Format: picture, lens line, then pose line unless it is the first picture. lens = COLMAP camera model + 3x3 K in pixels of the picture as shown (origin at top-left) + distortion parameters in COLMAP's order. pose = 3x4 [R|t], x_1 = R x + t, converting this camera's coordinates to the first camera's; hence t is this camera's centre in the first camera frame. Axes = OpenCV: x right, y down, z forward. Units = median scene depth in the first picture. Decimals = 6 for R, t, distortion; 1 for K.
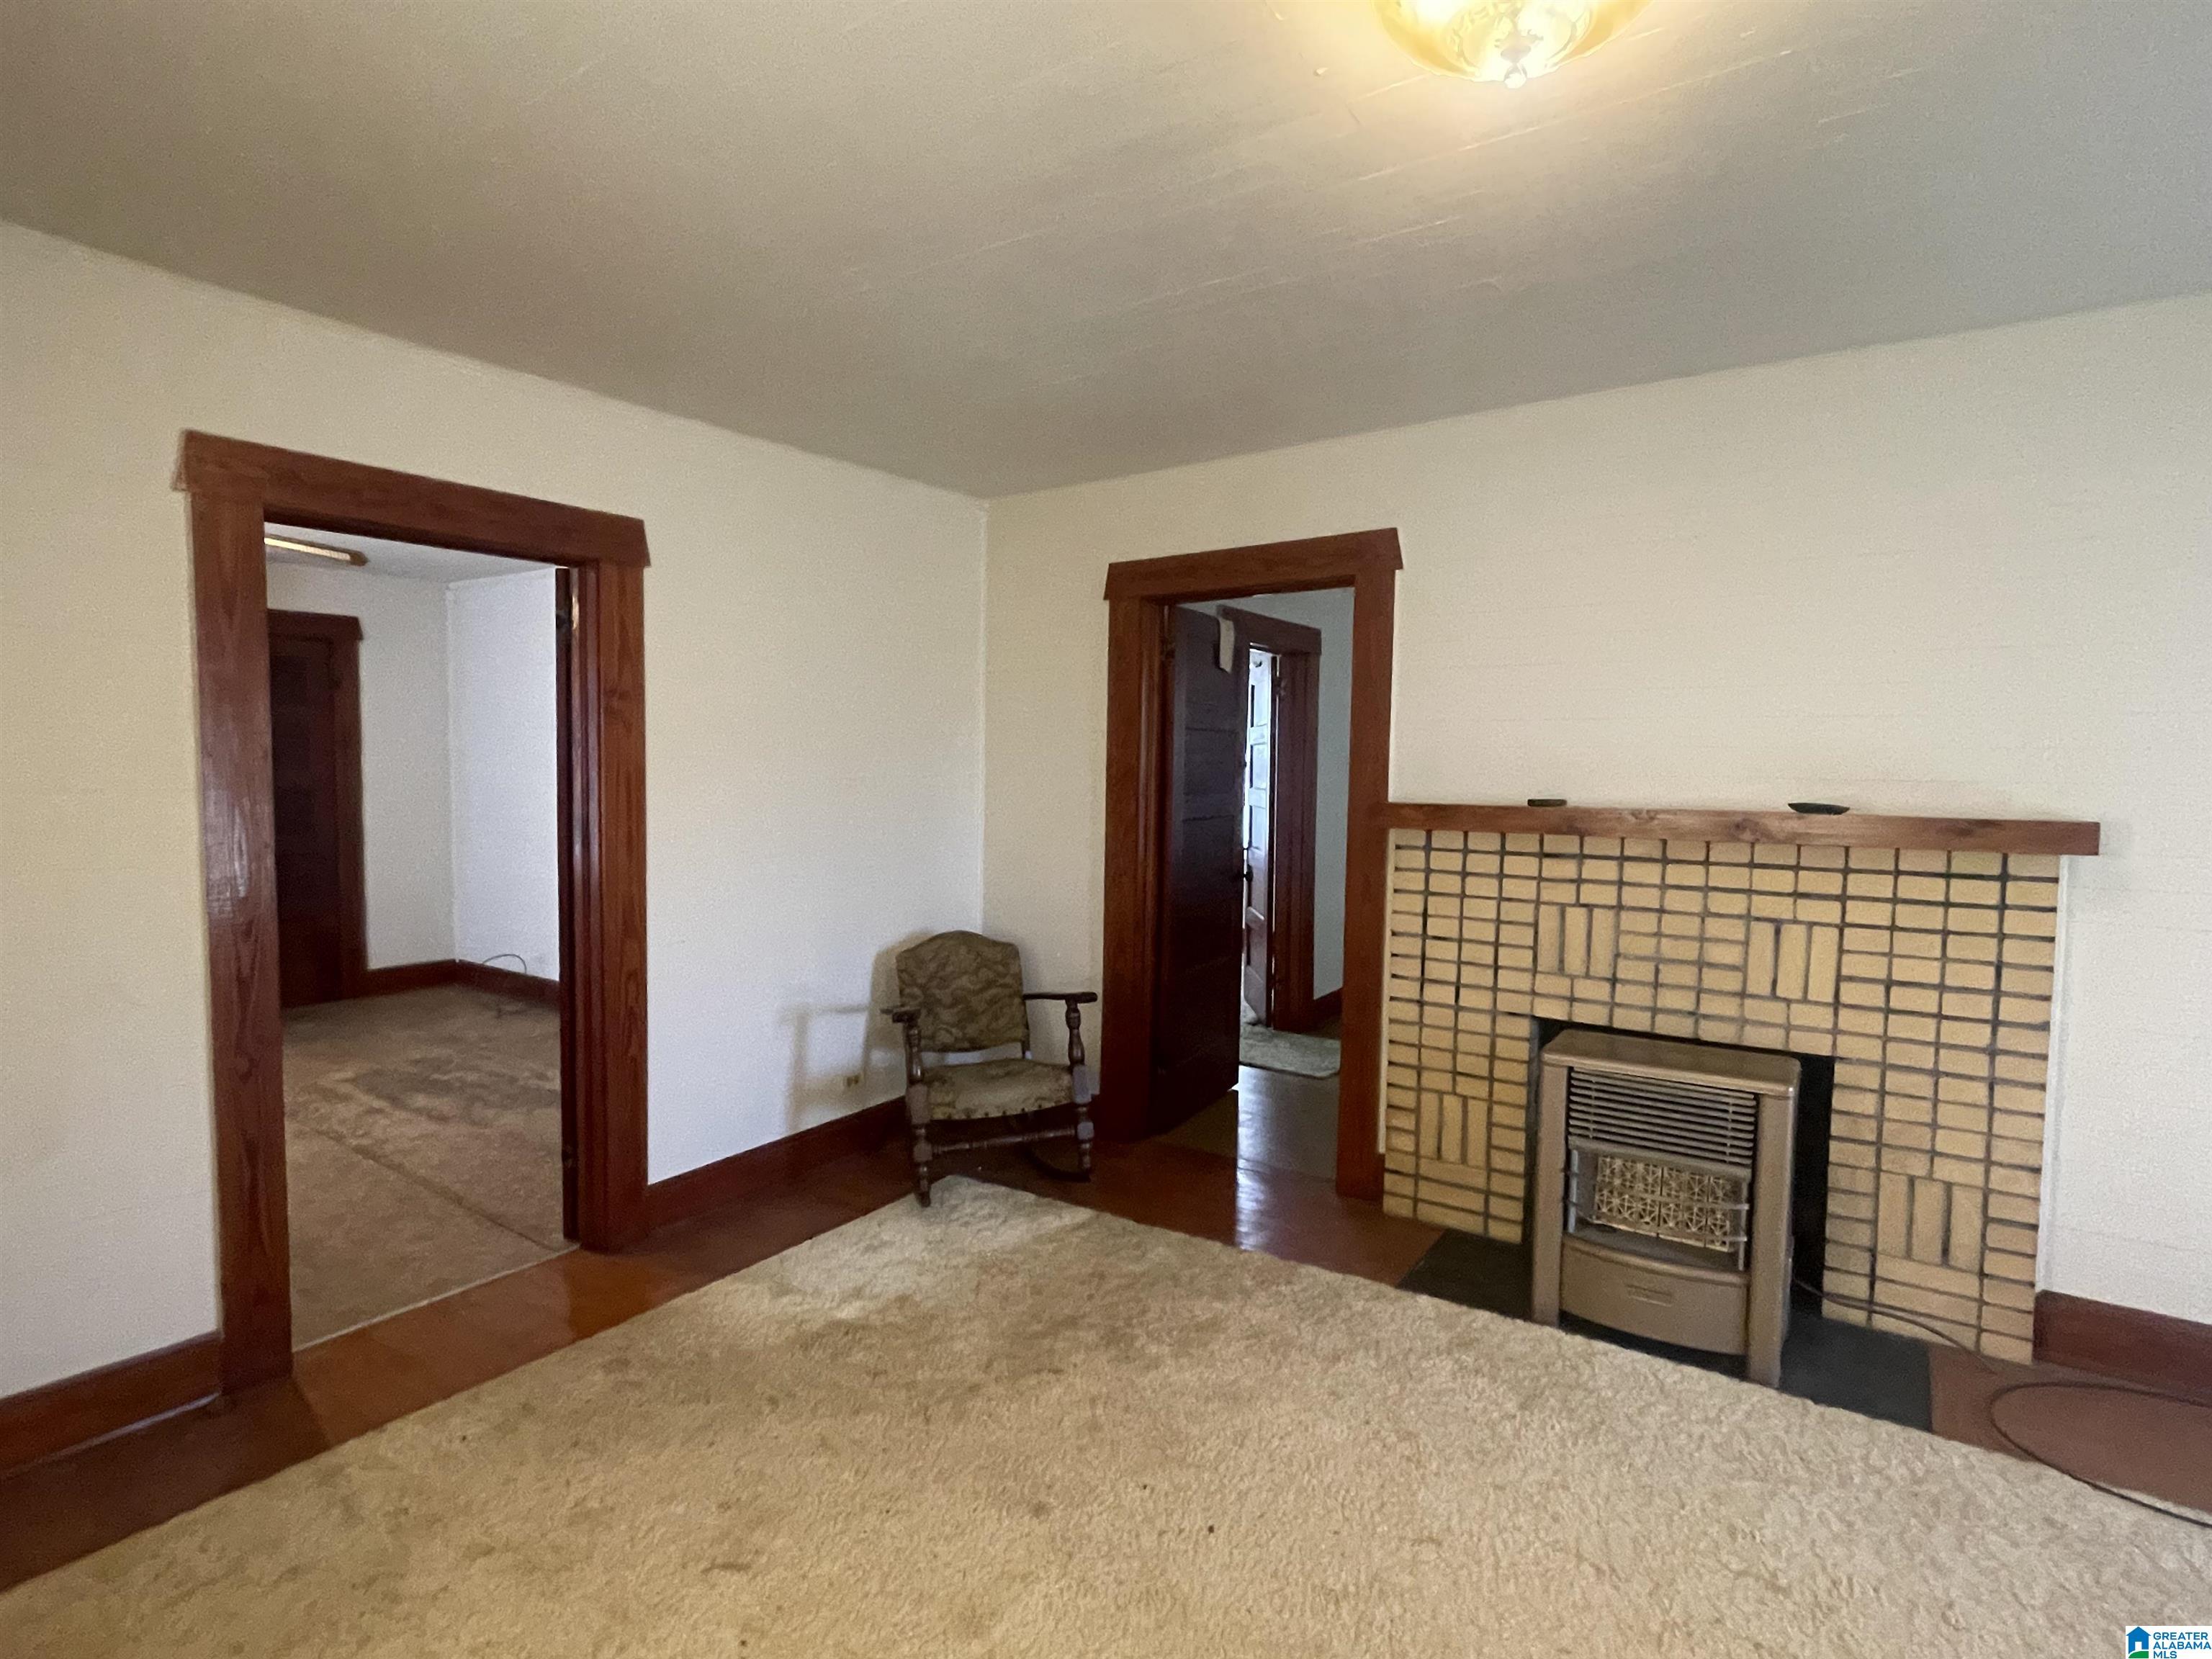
lens RADIAL K [[1150.9, 0, 1099.6], [0, 1150.9, 822.3], [0, 0, 1]] dist [0.006472, -0.001095]
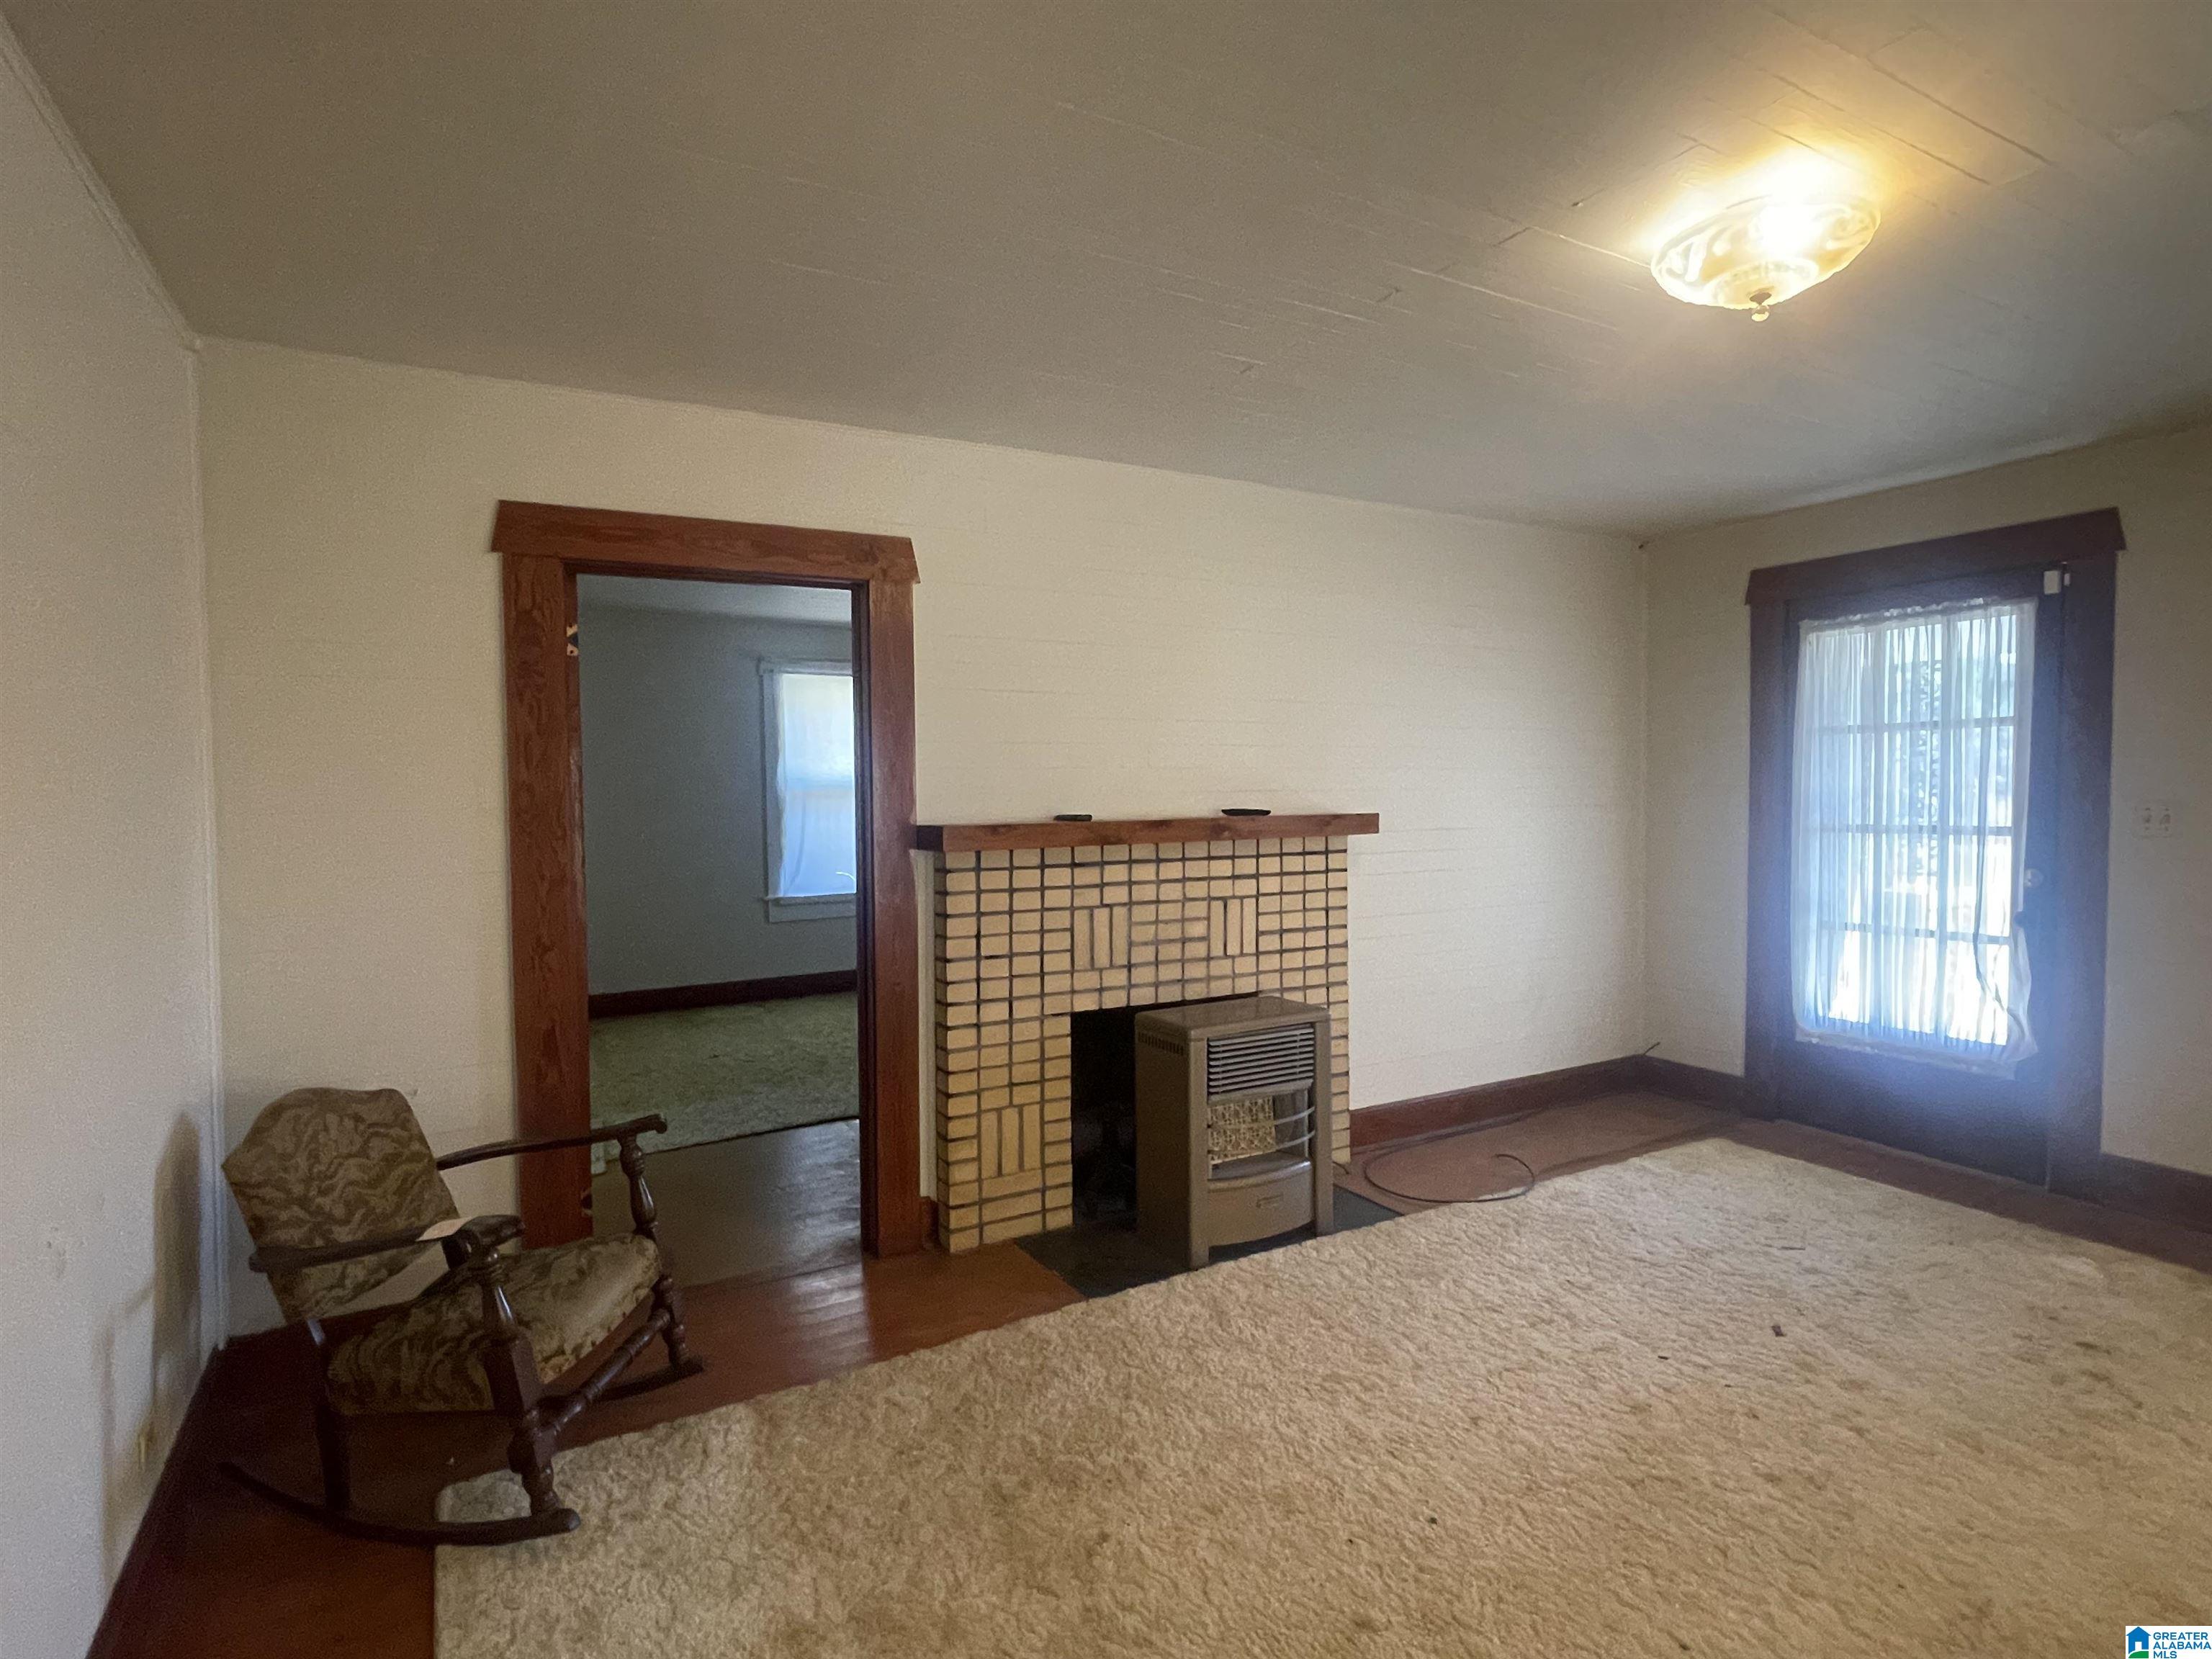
lens RADIAL K [[1150.9, 0, 1101.4], [0, 1150.9, 810.1], [0, 0, 1]] dist [0.006472, -0.001095]
pose [[0.434124, -0.038725, 0.900020, -0.579567], [0.058415, 0.998183, 0.014772, -0.038020], [-0.898957, 0.046162, 0.435598, 0.480768]]
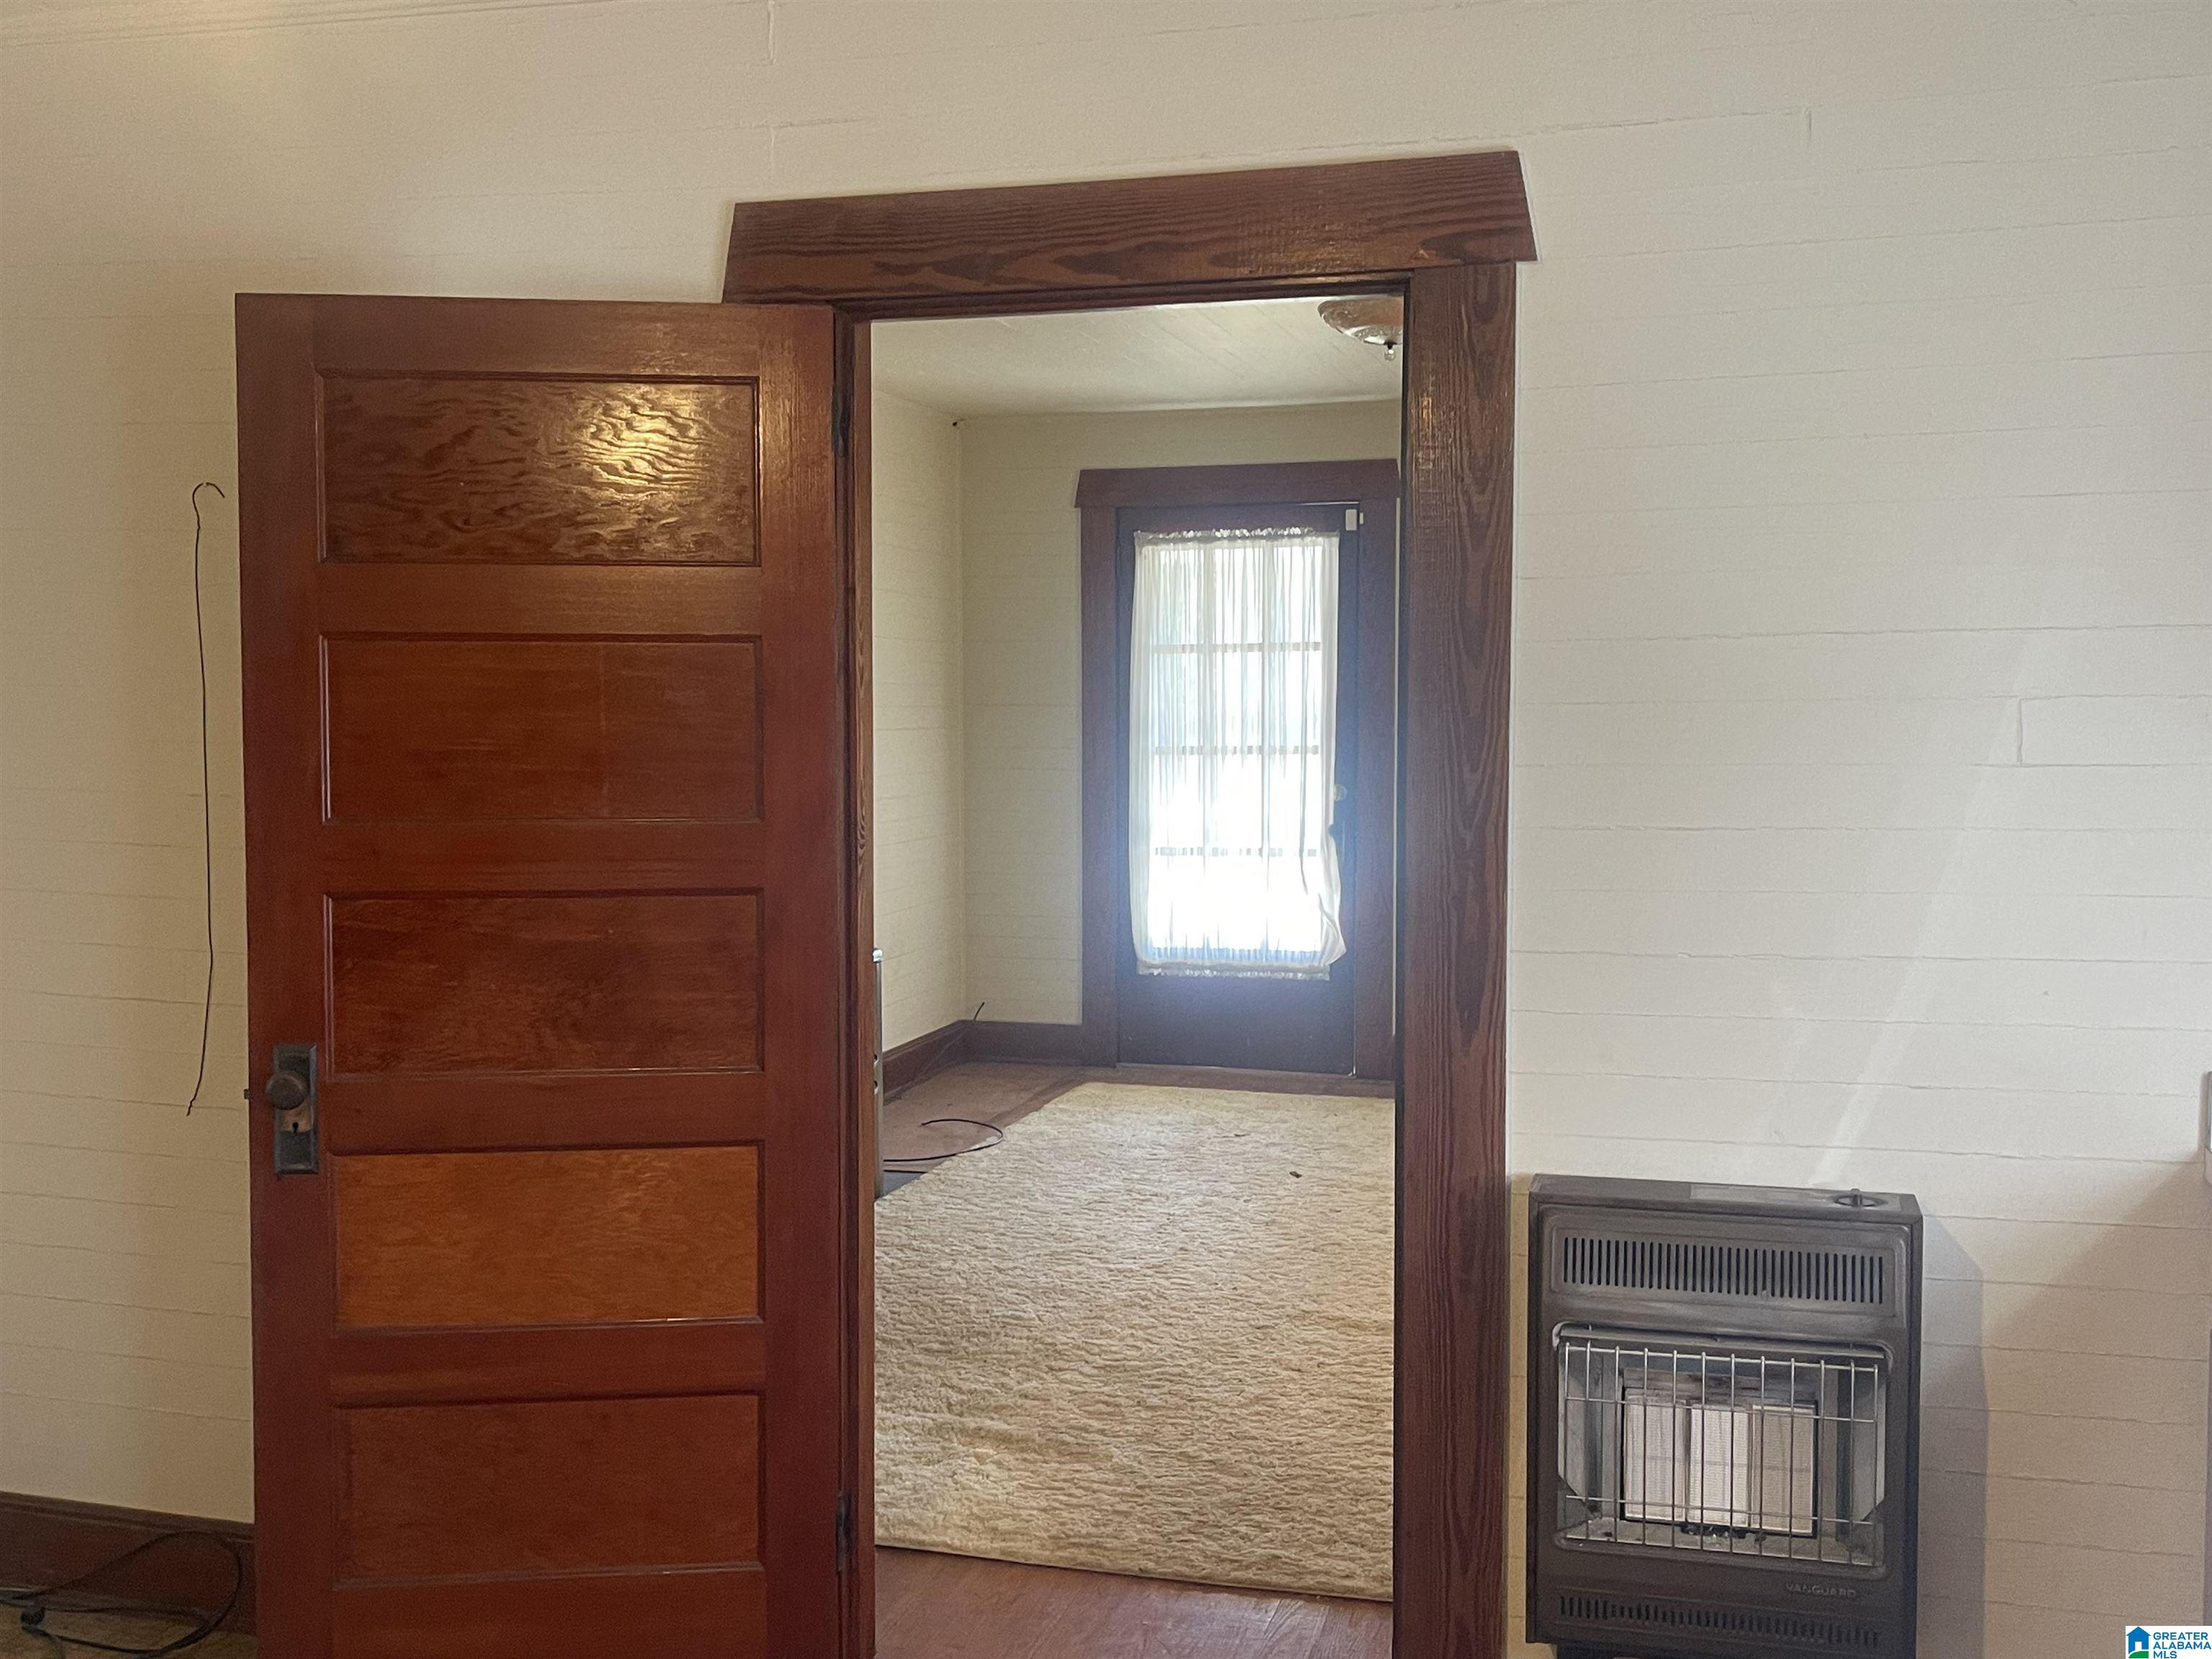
lens RADIAL K [[2265.4, 0, 1102.5], [0, 2265.4, 826.8], [0, 0, 1]] dist [0.004364, 0.000000]
pose [[-0.330343, -0.060231, 0.941937, -2.343085], [0.042964, 0.995968, 0.078754, -0.099314], [-0.942883, 0.066485, -0.326423, 2.082317]]
